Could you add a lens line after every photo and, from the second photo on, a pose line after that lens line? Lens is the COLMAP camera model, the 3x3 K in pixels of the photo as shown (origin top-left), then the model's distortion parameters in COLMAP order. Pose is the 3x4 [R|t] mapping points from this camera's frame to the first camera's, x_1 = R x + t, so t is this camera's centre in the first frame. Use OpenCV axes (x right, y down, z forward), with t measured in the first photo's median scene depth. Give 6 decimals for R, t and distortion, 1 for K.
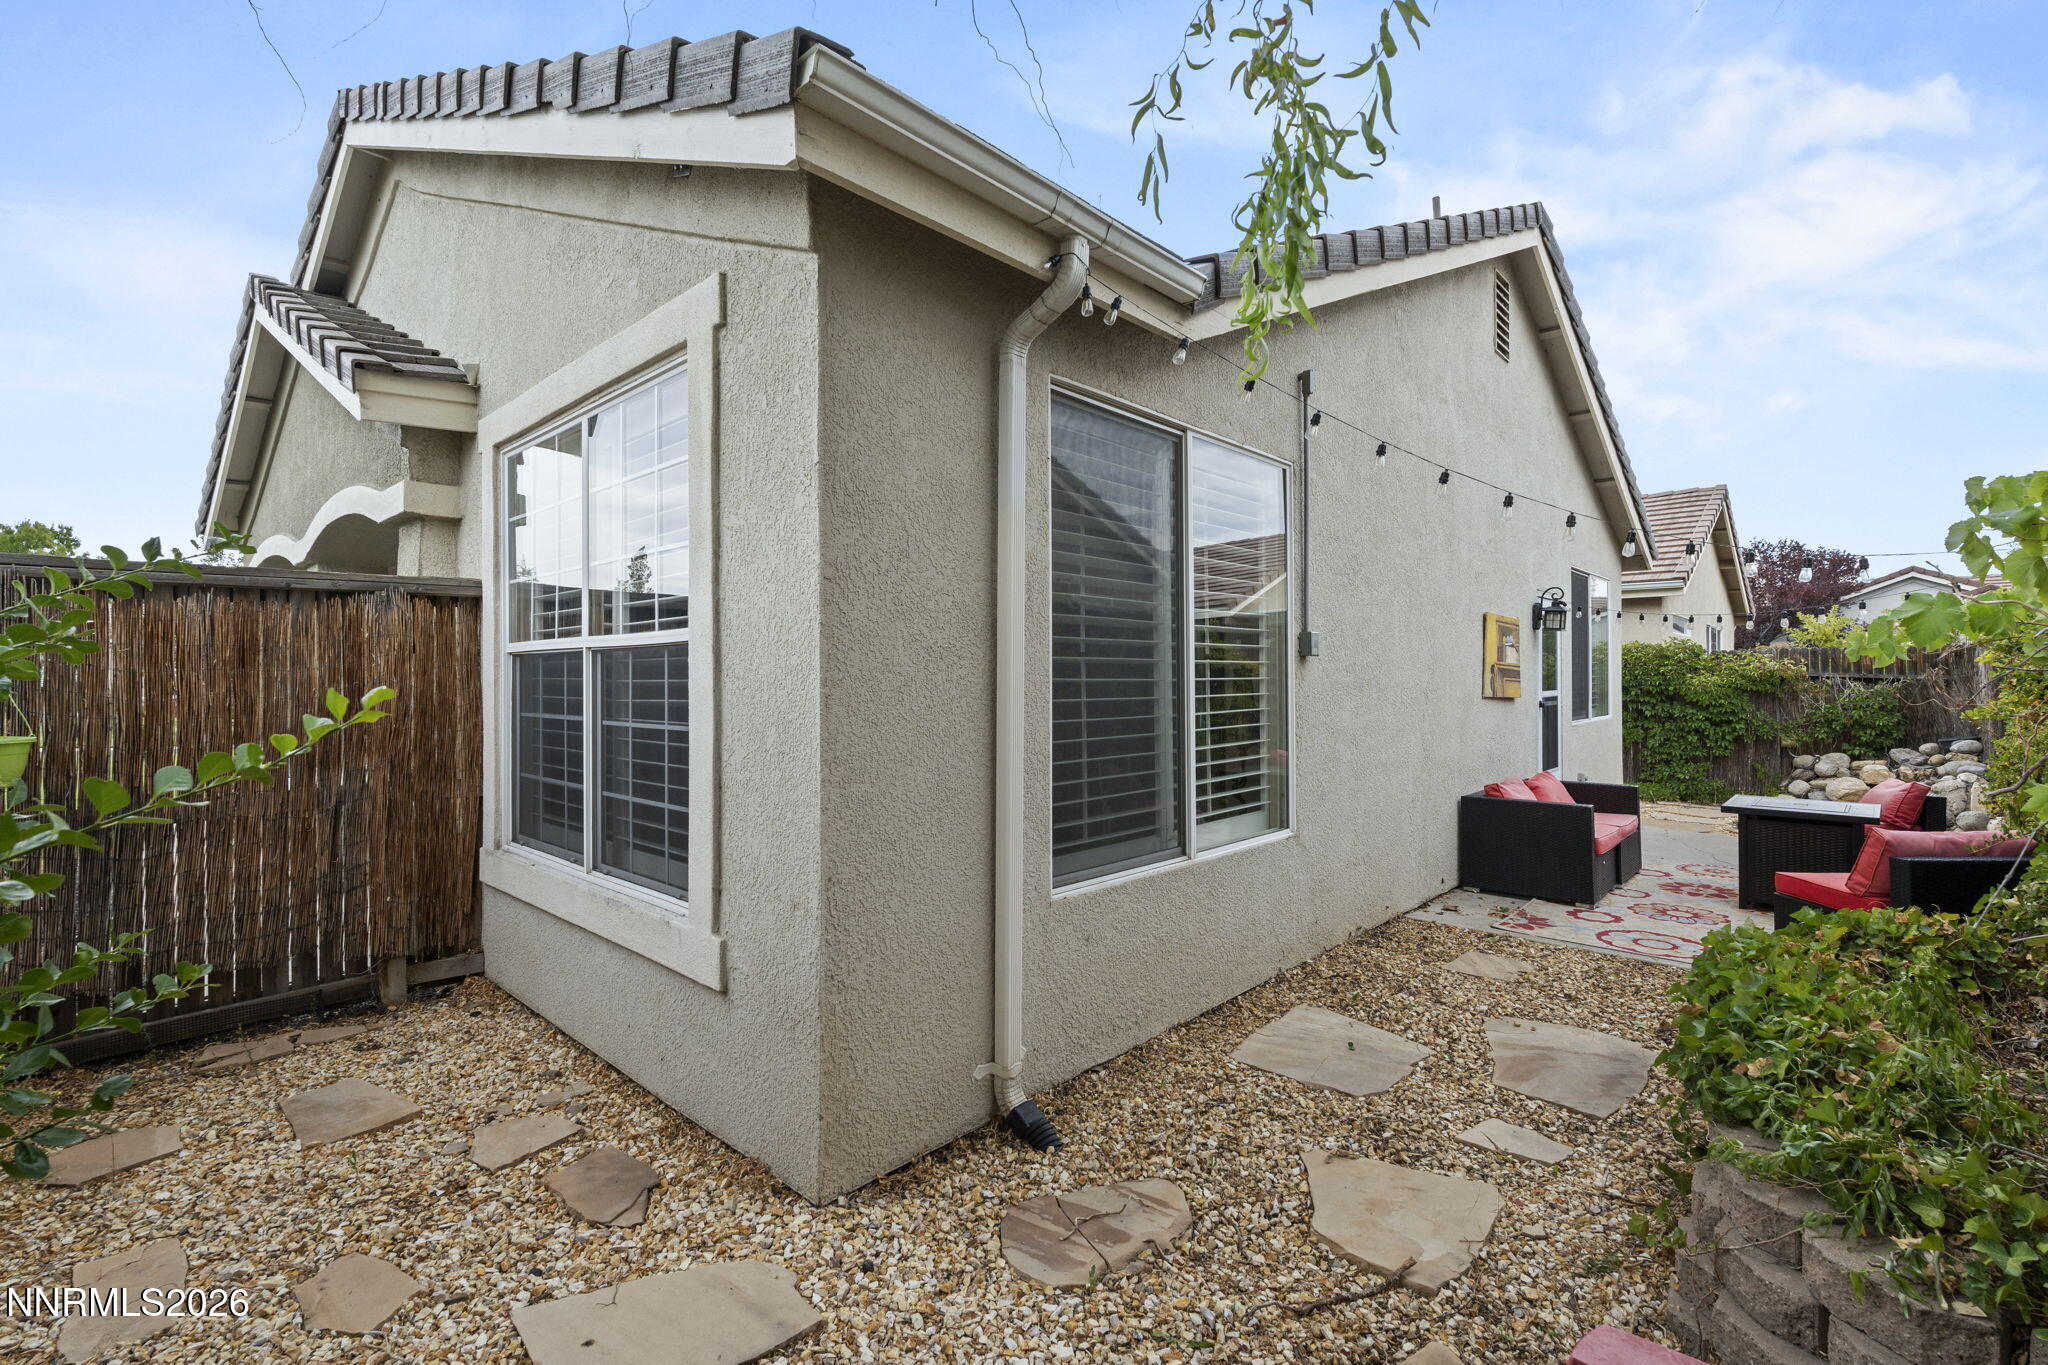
lens RADIAL K [[892.2, 0, 1016.5], [0, 892.2, 675.6], [0, 0, 1]] dist [-0.005374, 0.000188]
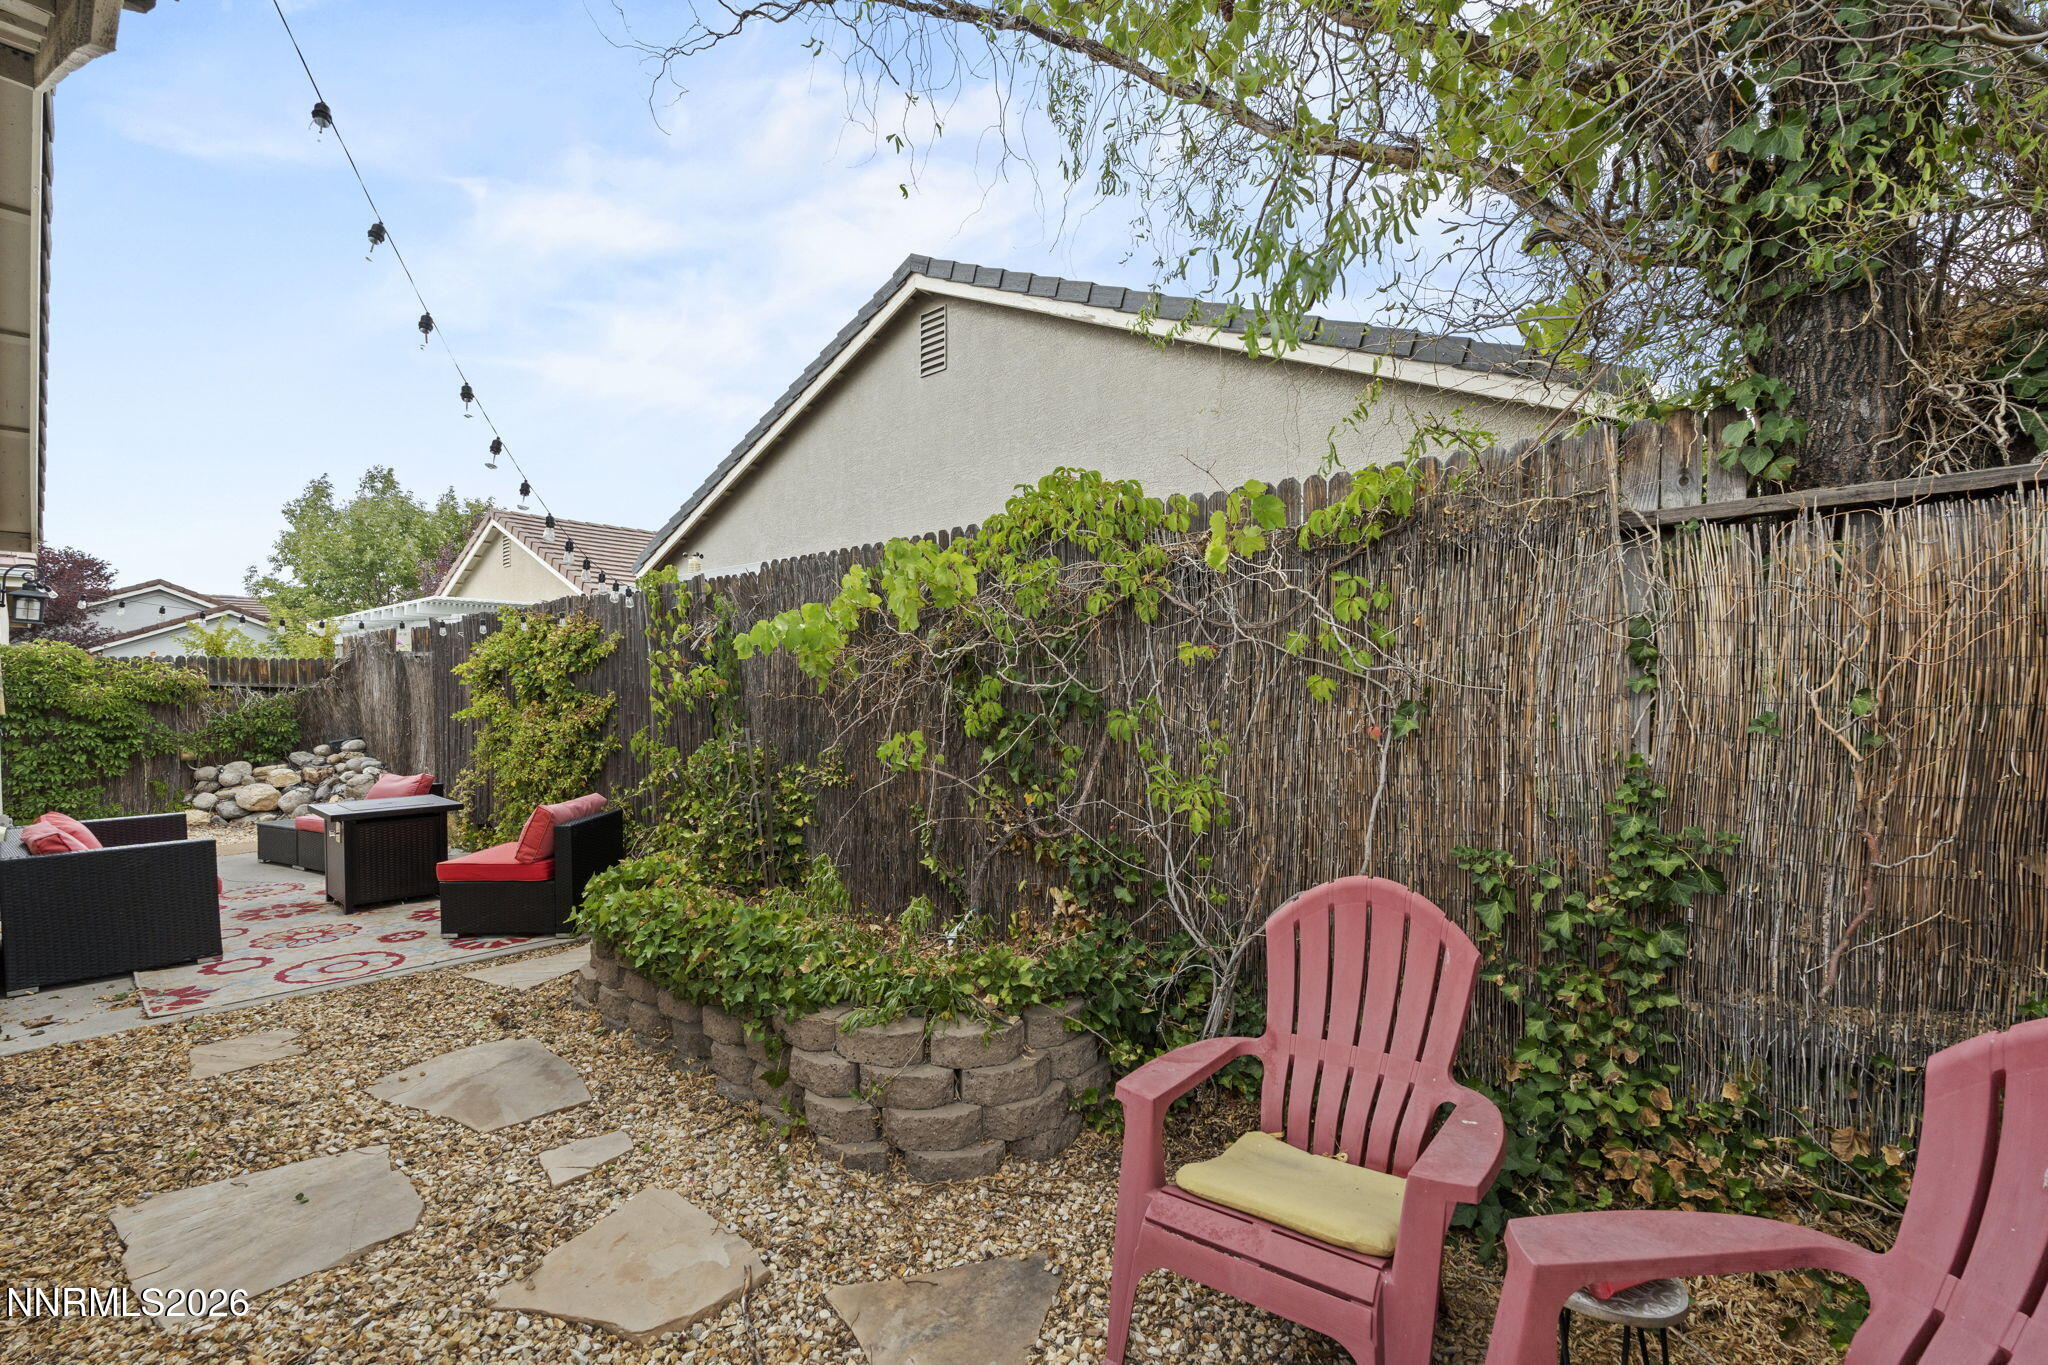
lens RADIAL K [[892.2, 0, 1016.5], [0, 892.2, 683.5], [0, 0, 1]] dist [-0.005374, 0.000188]
pose [[-0.007104, 0.000658, 0.999975, -0.096714], [0.003324, 0.999994, -0.000635, 0.001817], [-0.999969, 0.003319, -0.007106, 0.123008]]
